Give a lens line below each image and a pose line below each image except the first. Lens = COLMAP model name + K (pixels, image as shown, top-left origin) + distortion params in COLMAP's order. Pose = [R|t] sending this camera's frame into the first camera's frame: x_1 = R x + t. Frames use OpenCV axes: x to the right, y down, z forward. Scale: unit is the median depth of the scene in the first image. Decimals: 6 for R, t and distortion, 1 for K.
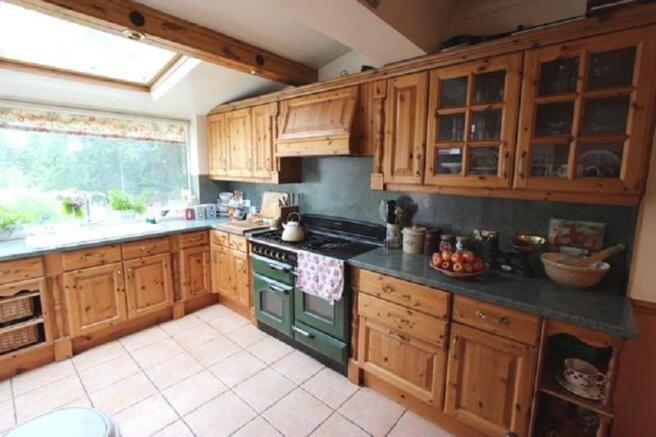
lens RADIAL K [[303.4, 0, 326.1], [0, 303.4, 218.8], [0, 0, 1]] dist [0.000791, -0.000054]
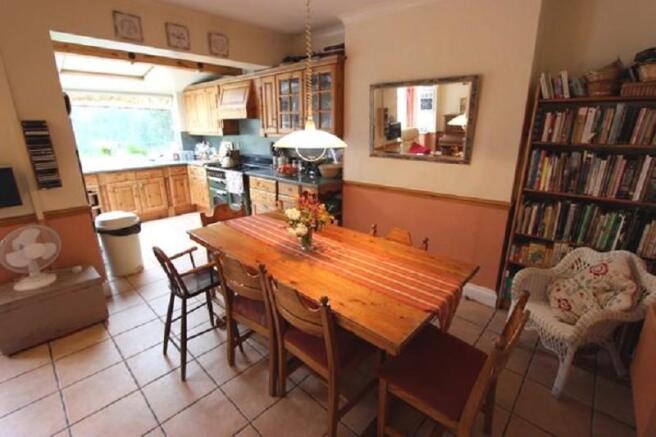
lens RADIAL K [[303.4, 0, 328.3], [0, 303.4, 215.7], [0, 0, 1]] dist [0.000791, -0.000054]
pose [[0.999298, -0.007572, -0.036696, 0.488798], [0.012050, 0.992282, 0.123412, 0.125937], [0.035478, -0.123768, 0.991677, -0.712190]]
